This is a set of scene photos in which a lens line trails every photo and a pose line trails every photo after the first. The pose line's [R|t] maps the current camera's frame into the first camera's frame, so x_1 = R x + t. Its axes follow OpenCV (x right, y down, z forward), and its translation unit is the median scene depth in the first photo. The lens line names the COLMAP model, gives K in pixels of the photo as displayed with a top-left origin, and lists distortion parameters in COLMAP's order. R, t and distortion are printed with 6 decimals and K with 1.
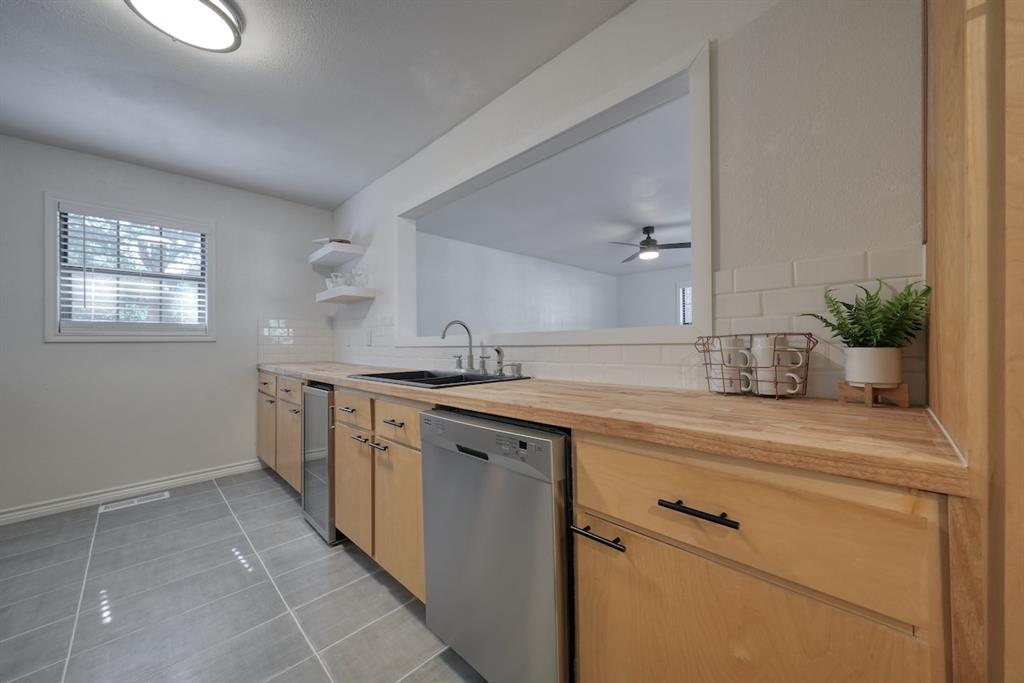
lens RADIAL K [[374.4, 0, 508.6], [0, 374.4, 339.6], [0, 0, 1]] dist [-0.001024, 0.000163]
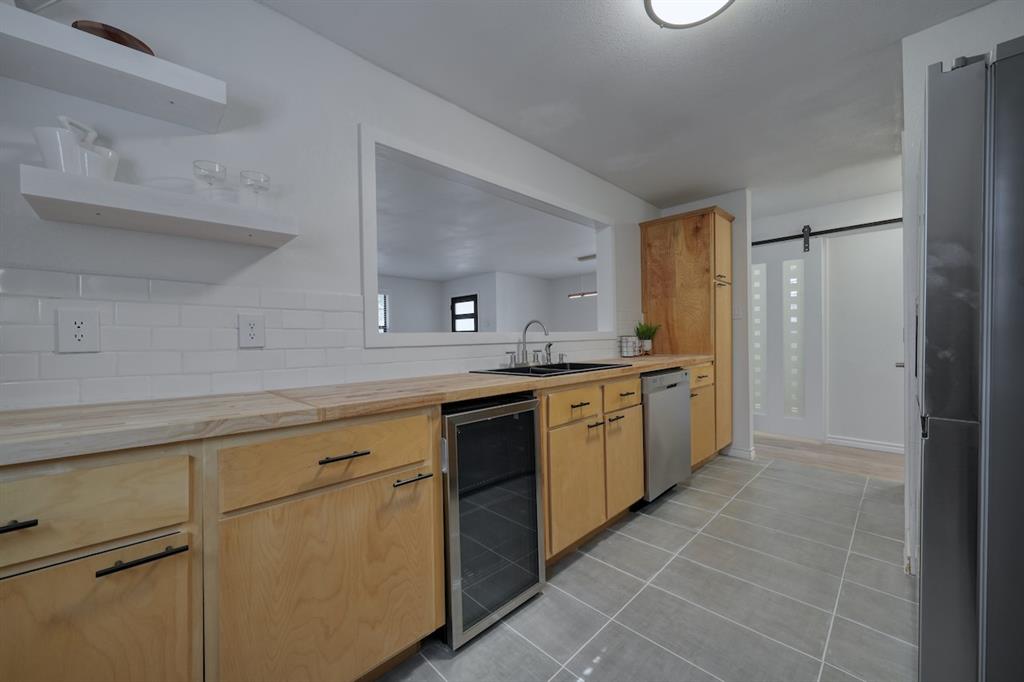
lens RADIAL K [[389.9, 0, 512.5], [0, 389.9, 343.1], [0, 0, 1]] dist [0.000630, 0.000064]
pose [[0.010822, -0.004682, 0.999930, -1.274862], [0.019750, 0.999795, 0.004467, 0.013307], [-0.999746, 0.019700, 0.010912, 1.017499]]
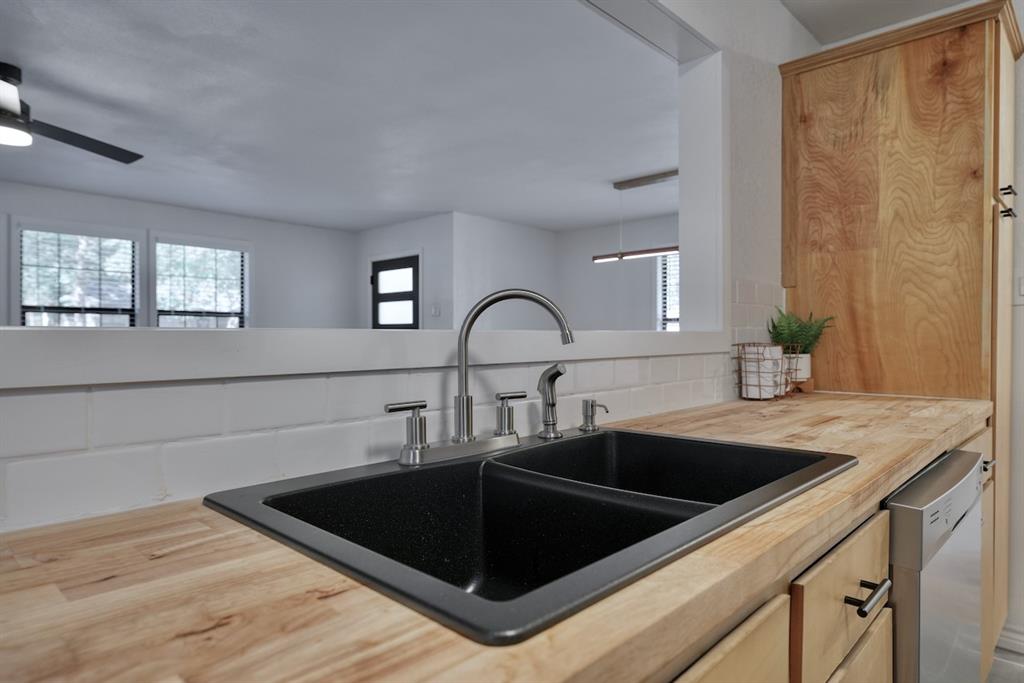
lens RADIAL K [[619.8, 0, 507.9], [0, 619.8, 343.6], [0, 0, 1]] dist [0.004468, 0.000338]
pose [[-0.010429, -0.002898, 0.999941, -0.623424], [0.003095, 0.999991, 0.002930, -0.004579], [-0.999941, 0.003125, -0.010420, 0.962495]]
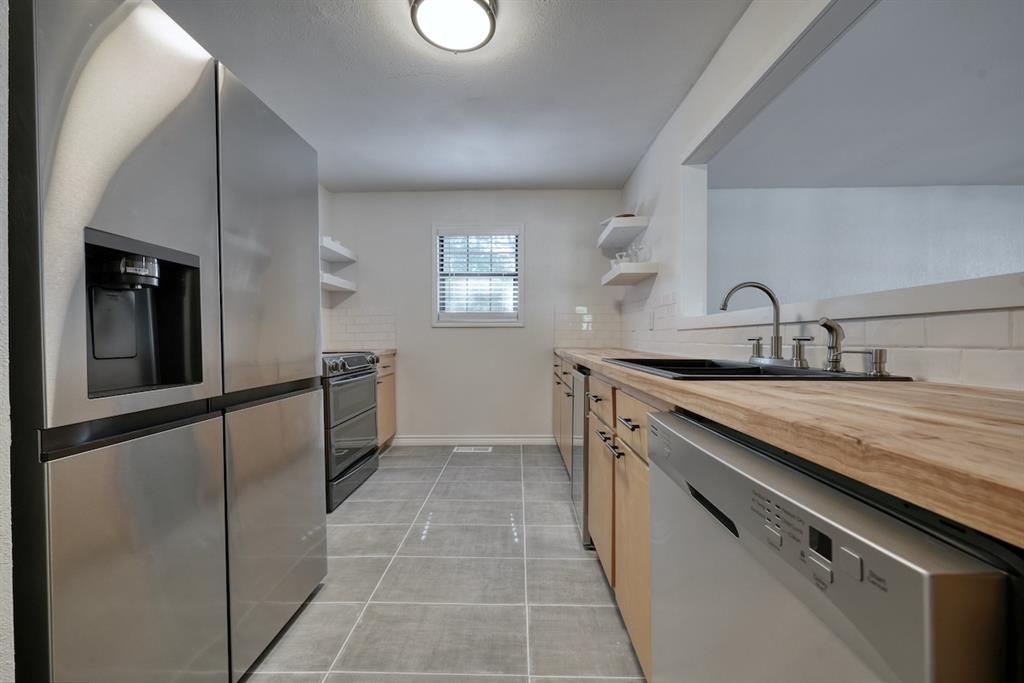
lens RADIAL K [[374.4, 0, 514.8], [0, 374.4, 339.8], [0, 0, 1]] dist [-0.001024, 0.000163]
pose [[0.695939, 0.013421, -0.717975, 0.042035], [-0.001858, 0.999856, 0.016890, 0.036962], [0.718098, -0.010420, 0.695864, 0.251525]]
